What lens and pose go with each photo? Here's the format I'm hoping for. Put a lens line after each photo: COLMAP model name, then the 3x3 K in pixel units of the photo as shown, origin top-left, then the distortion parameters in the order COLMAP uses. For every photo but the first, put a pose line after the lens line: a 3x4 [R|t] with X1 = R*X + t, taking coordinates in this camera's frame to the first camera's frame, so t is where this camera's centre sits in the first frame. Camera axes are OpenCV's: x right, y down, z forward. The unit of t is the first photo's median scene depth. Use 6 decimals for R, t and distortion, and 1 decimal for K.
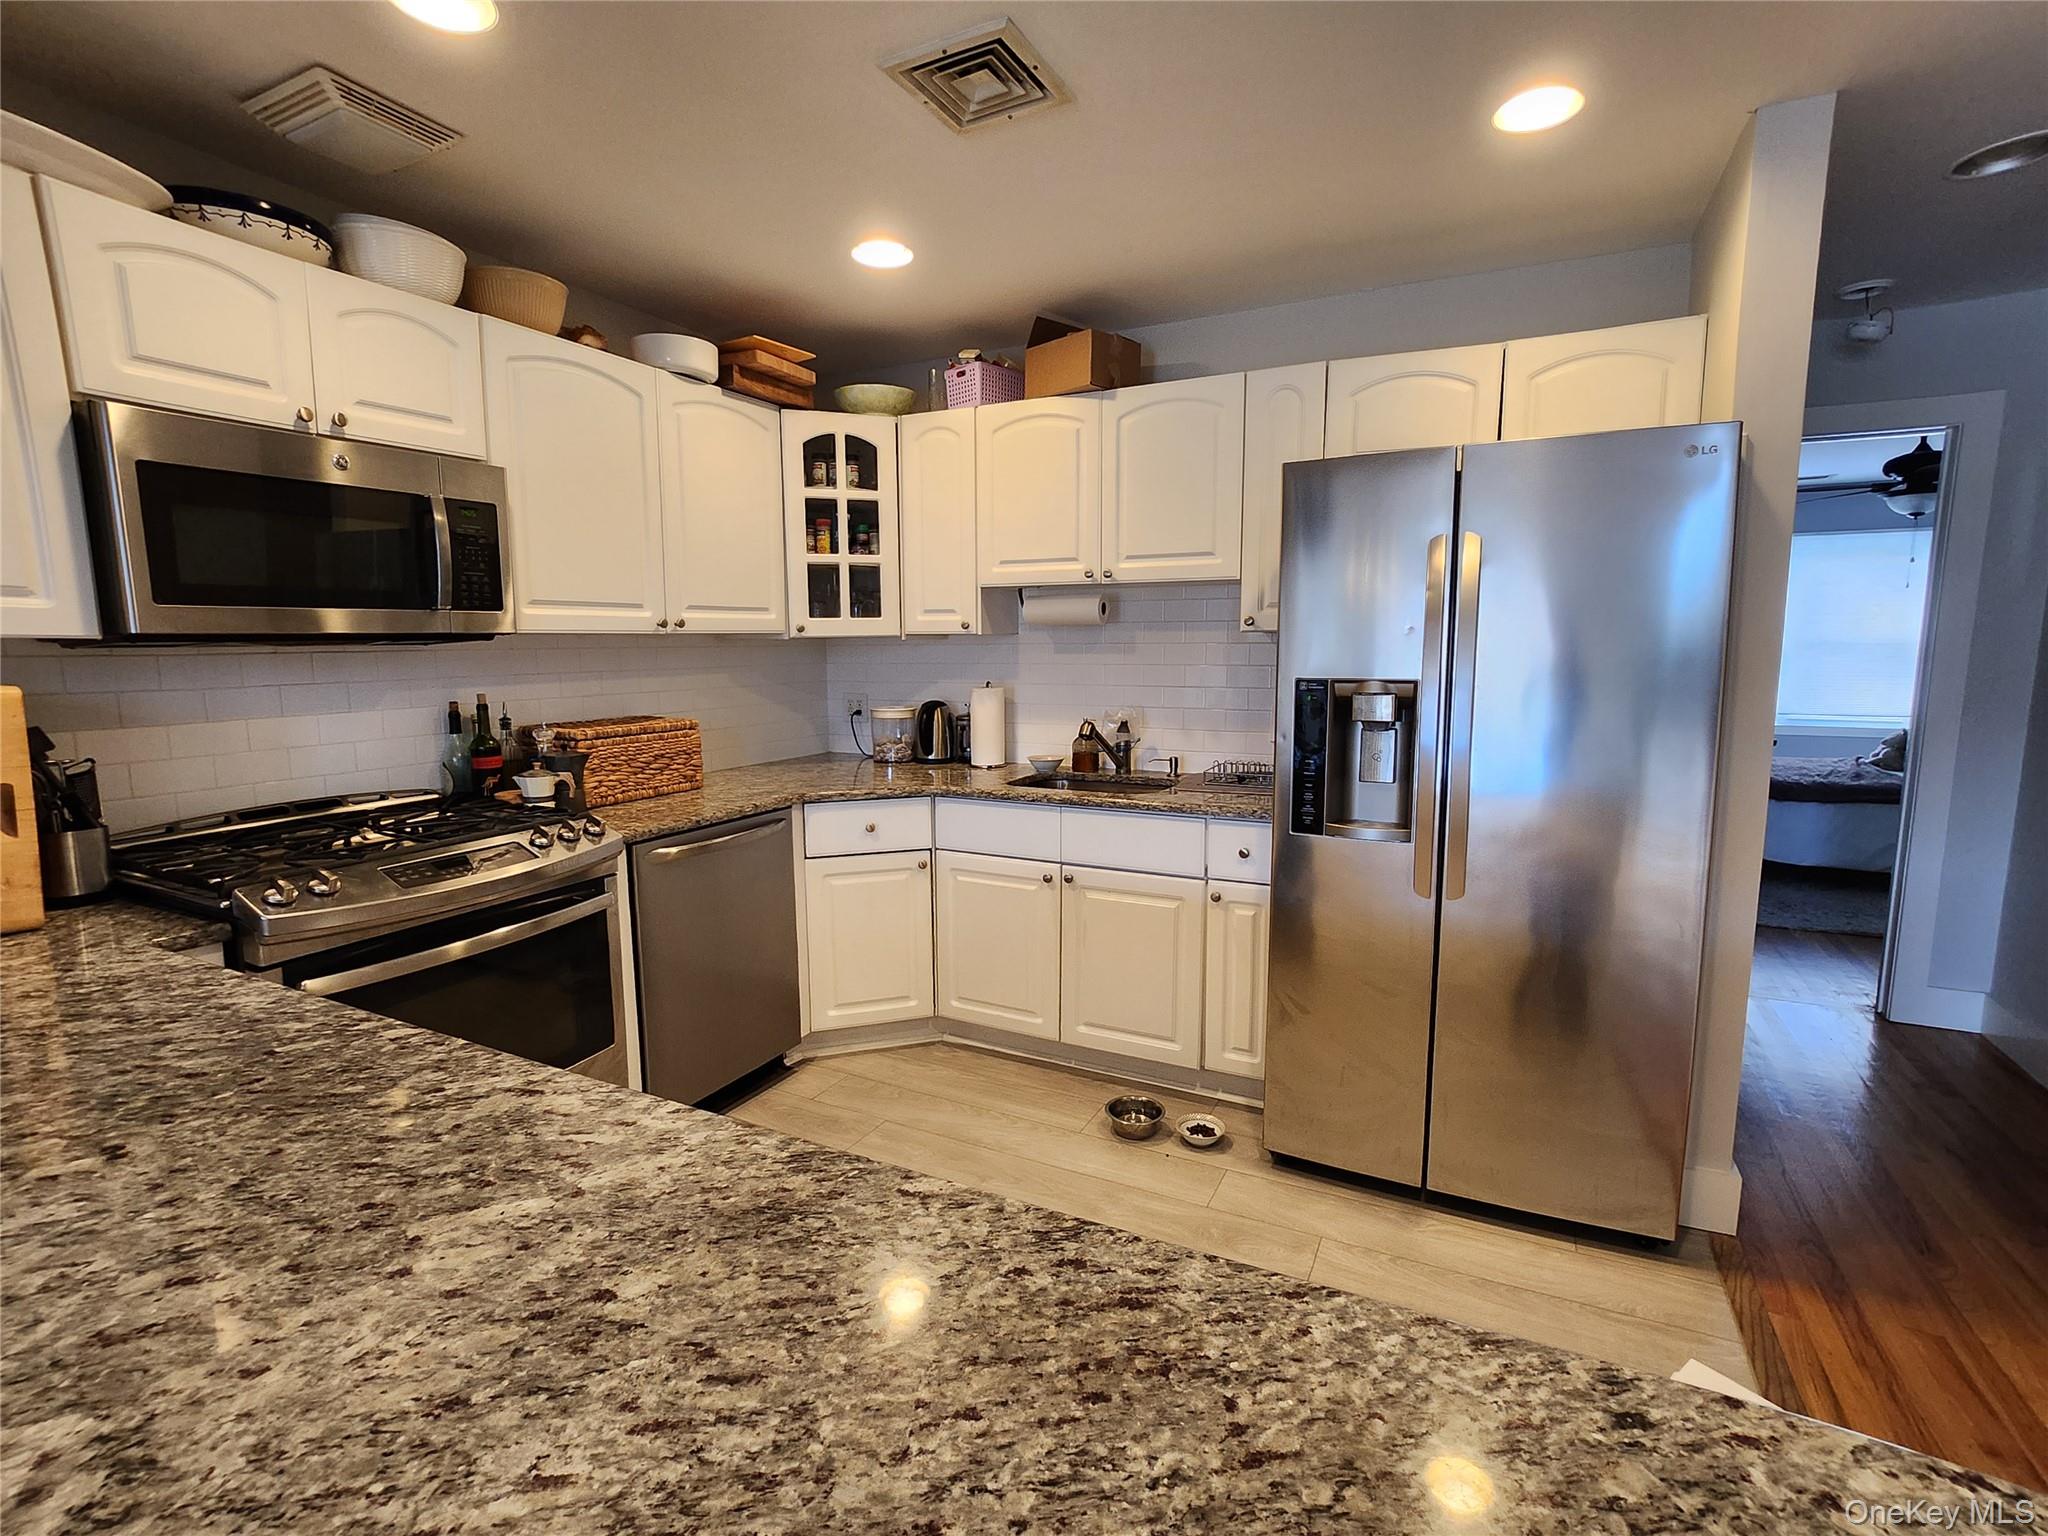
lens RADIAL K [[953.1, 0, 1024.0], [0, 953.1, 768.0], [0, 0, 1]] dist [-0.010973, 0.000504]
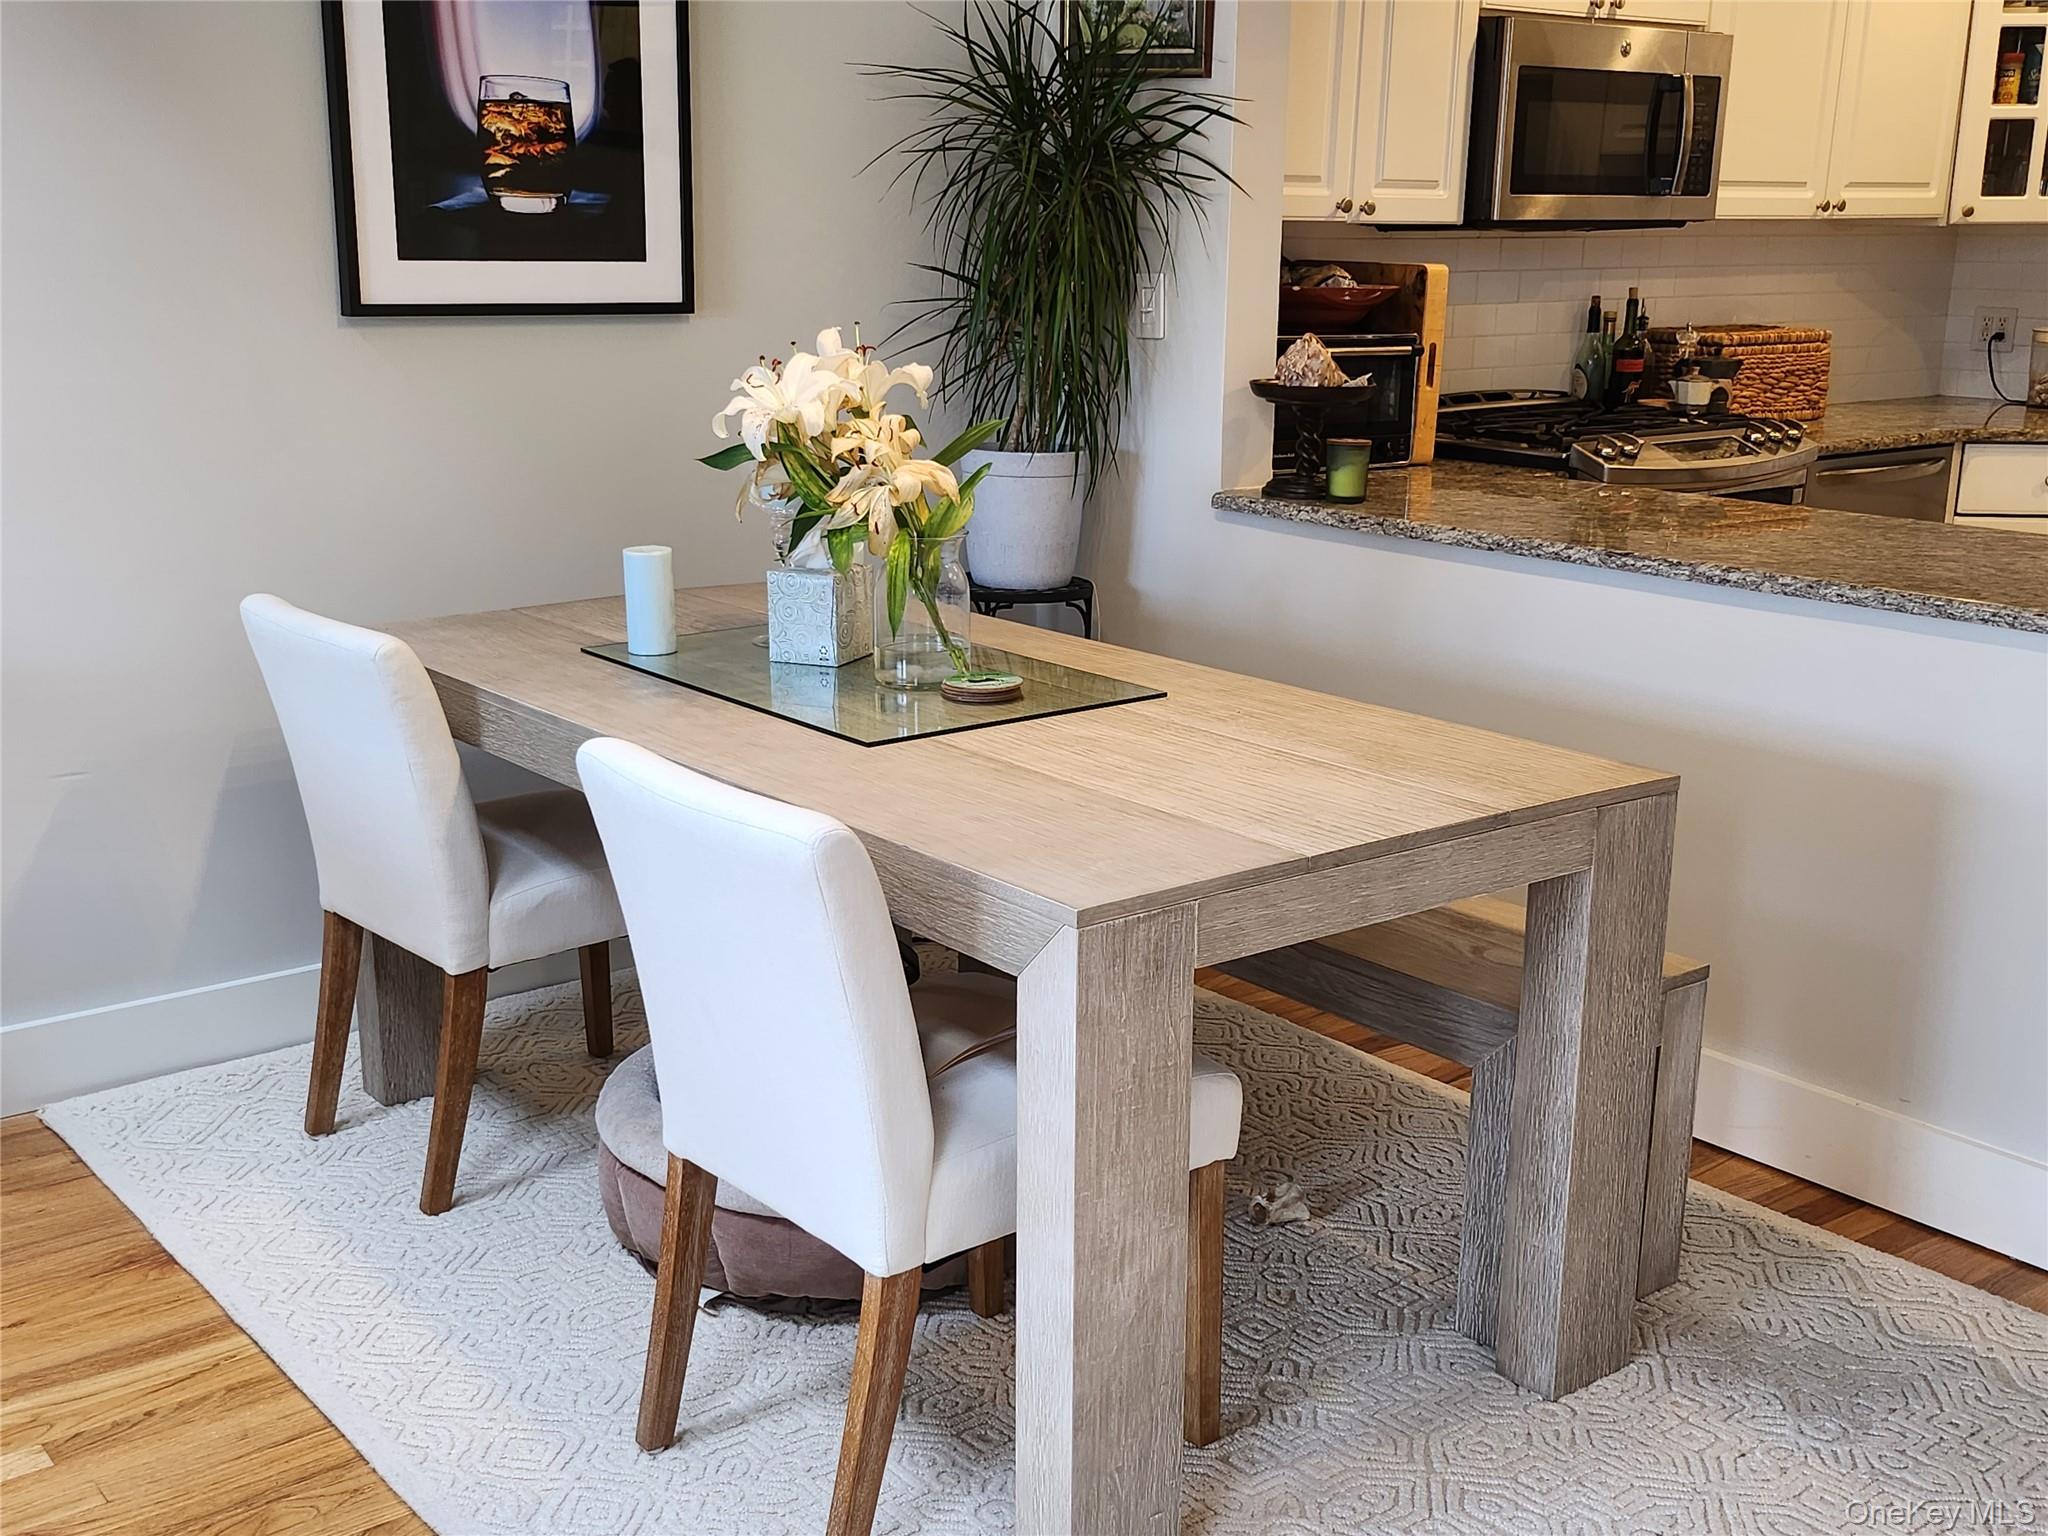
lens RADIAL K [[2253.3, 0, 1028.3], [0, 2253.3, 834.1], [0, 0, 1]] dist [0.050502, 0.007199]
pose [[0.908317, 0.125059, -0.399150, -0.142540], [-0.070611, 0.986408, 0.148371, 0.131757], [0.412280, -0.106583, 0.904801, -1.056087]]
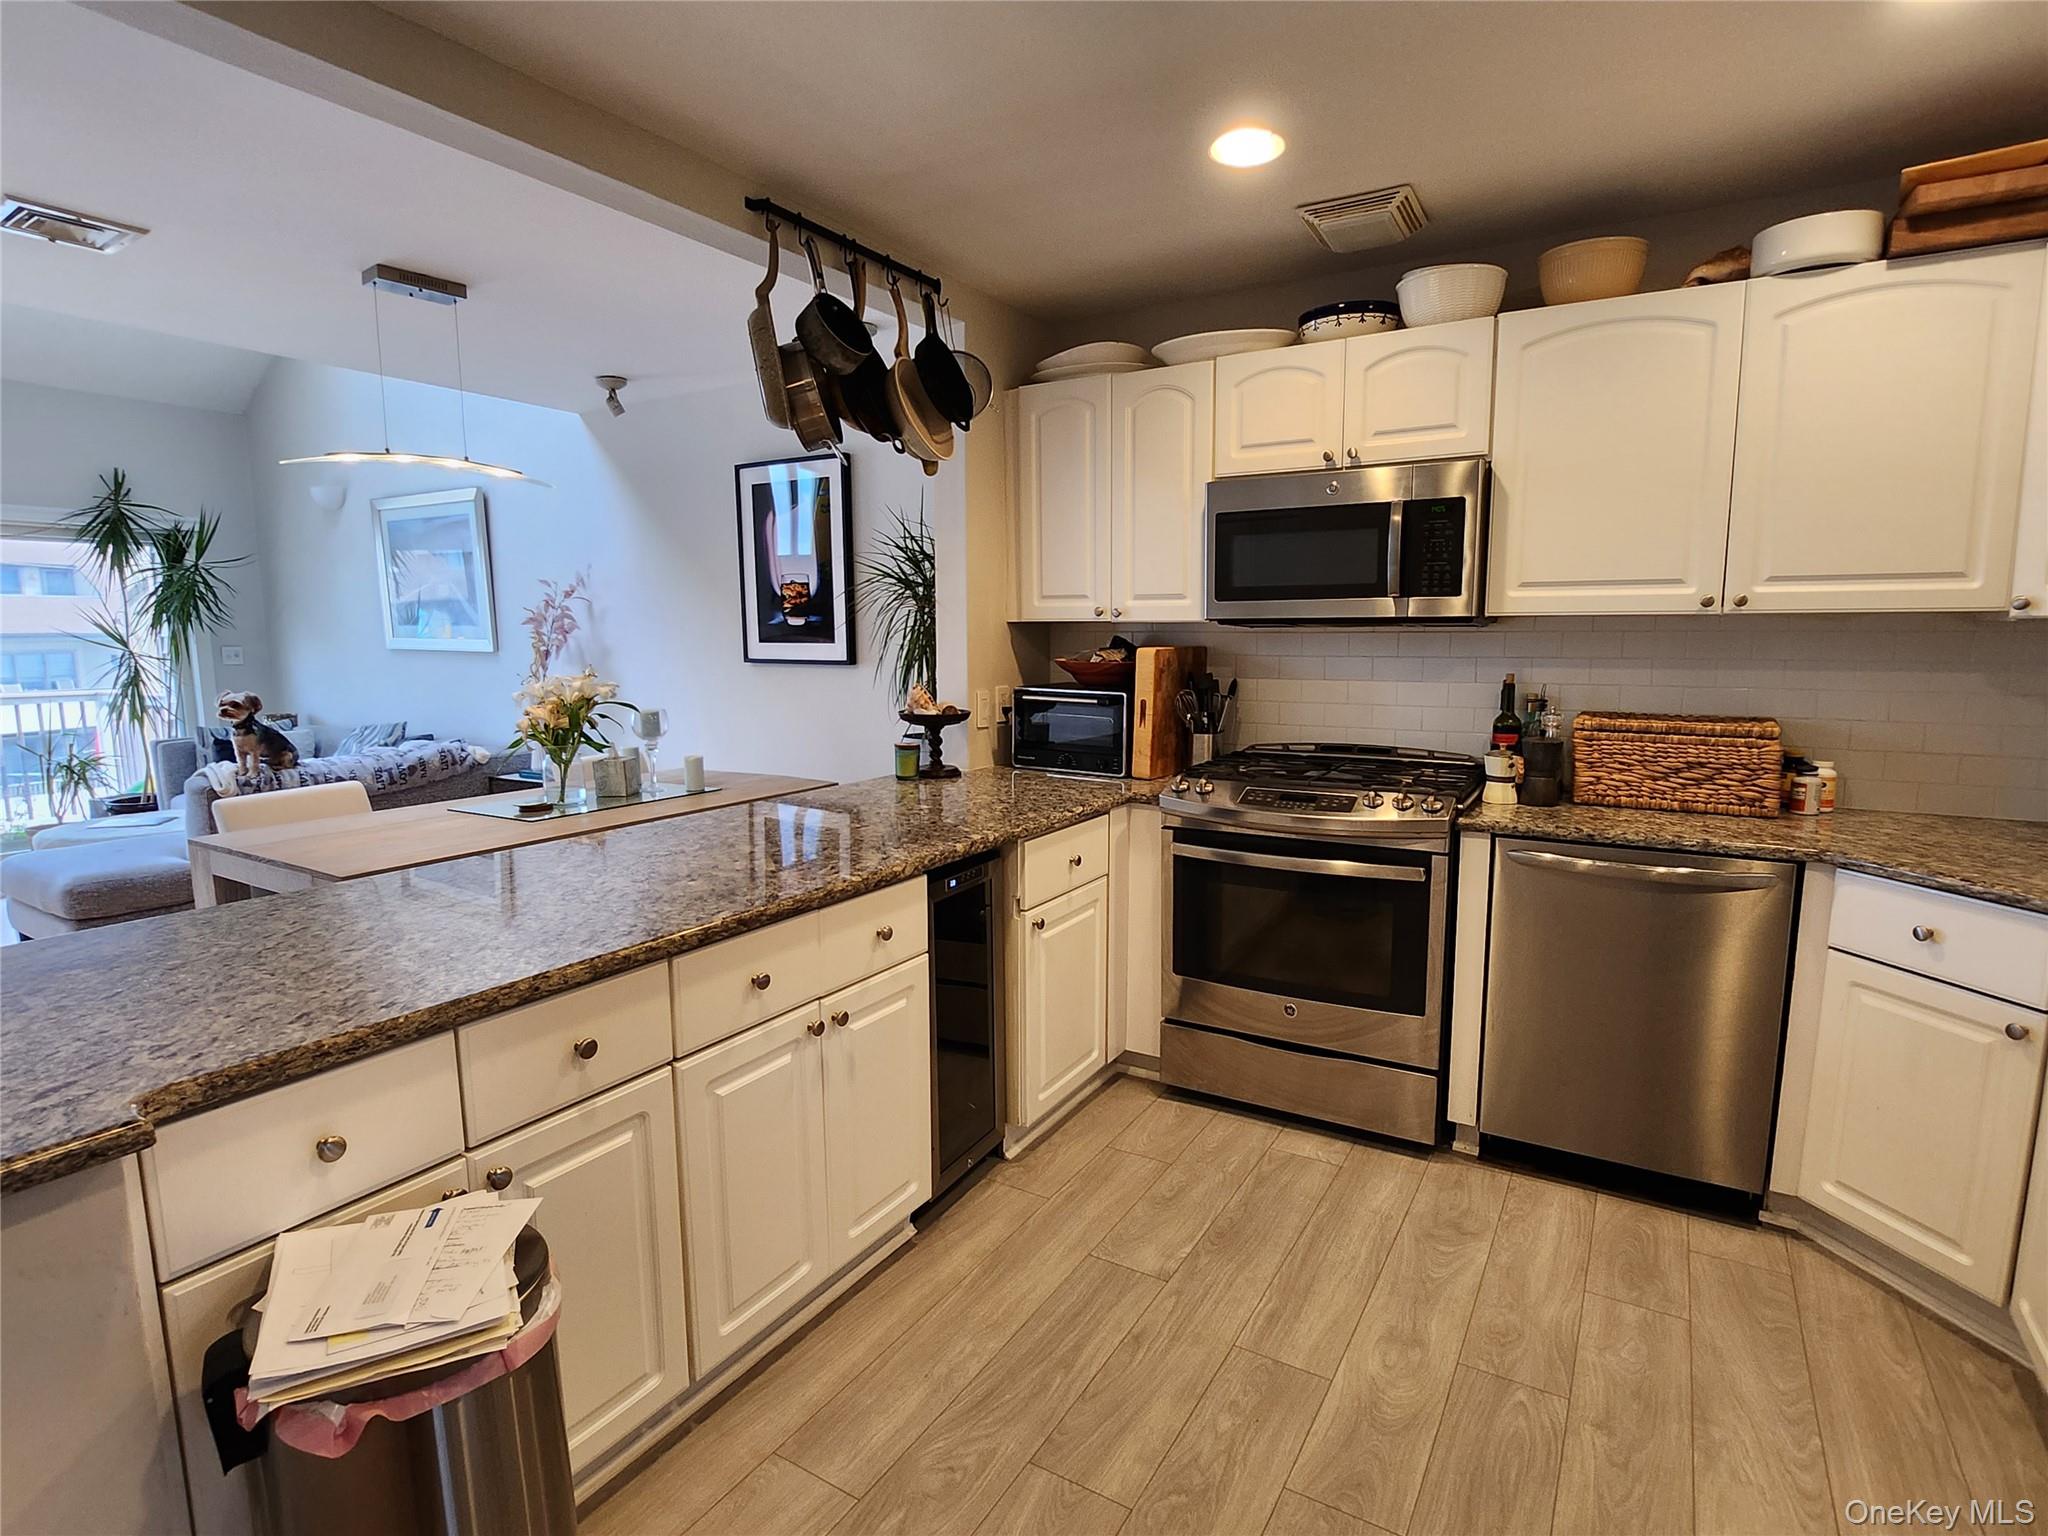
lens RADIAL K [[1025.2, 0, 1024.0], [0, 1025.2, 768.0], [0, 0, 1]] dist [-0.020730, 0.000542]
pose [[-0.076873, 0.139434, -0.987243, 0.507968], [-0.127389, 0.980684, 0.148427, -0.063230], [0.988869, 0.137174, -0.057626, 0.463259]]
